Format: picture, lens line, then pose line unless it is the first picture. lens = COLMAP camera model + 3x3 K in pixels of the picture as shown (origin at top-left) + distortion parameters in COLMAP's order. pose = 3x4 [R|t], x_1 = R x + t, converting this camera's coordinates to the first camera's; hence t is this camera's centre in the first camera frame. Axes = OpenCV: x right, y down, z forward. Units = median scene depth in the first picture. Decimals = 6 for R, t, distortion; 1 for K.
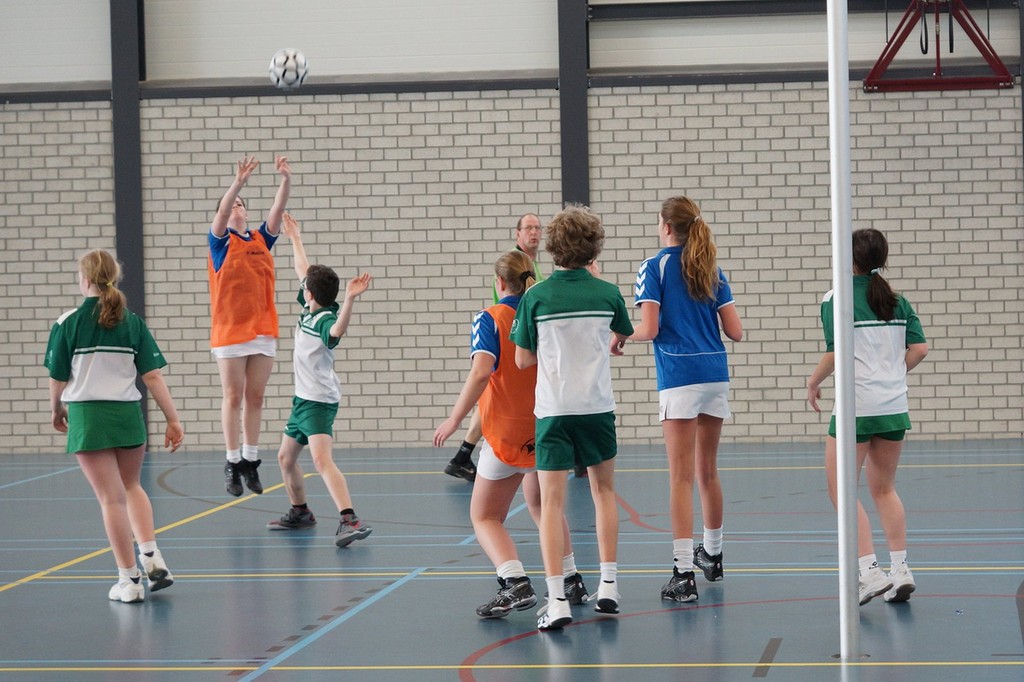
lens RADIAL K [[2906.4, 0, 680.4], [0, 2906.4, 282.8], [0, 0, 1]] dist [0.026277, -0.048021]
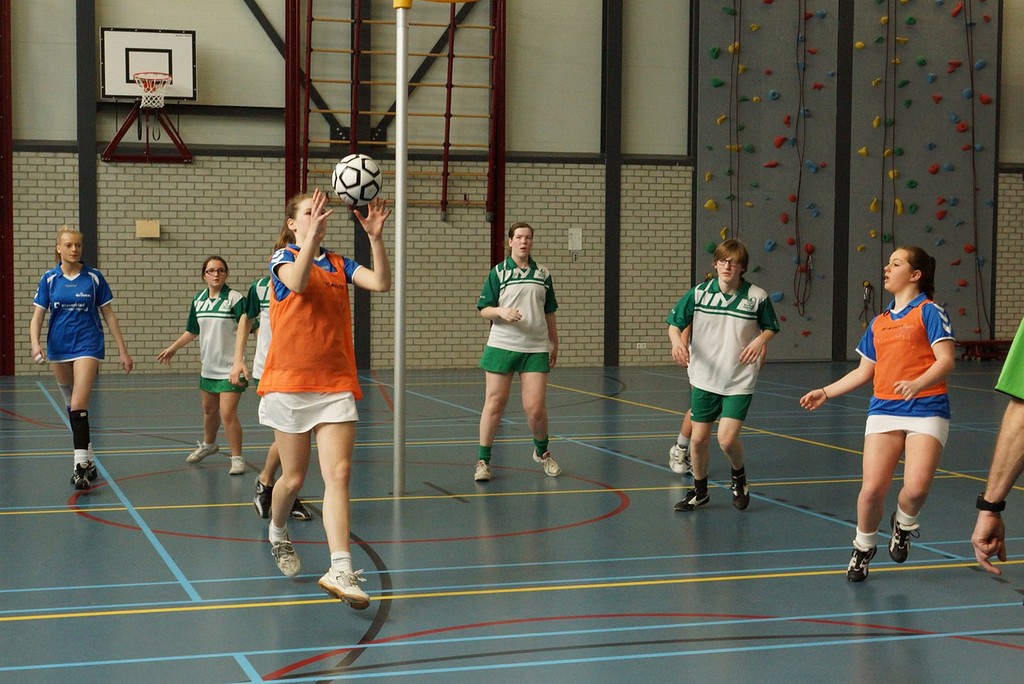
lens RADIAL K [[1745.9, 0, 439.1], [0, 1745.9, 376.0], [0, 0, 1]] dist [-0.003648, -0.036554]
pose [[0.922848, -0.001258, 0.385163, -0.142610], [-0.019305, 0.998587, 0.049516, 0.002865], [-0.384681, -0.053132, 0.921519, 0.014522]]
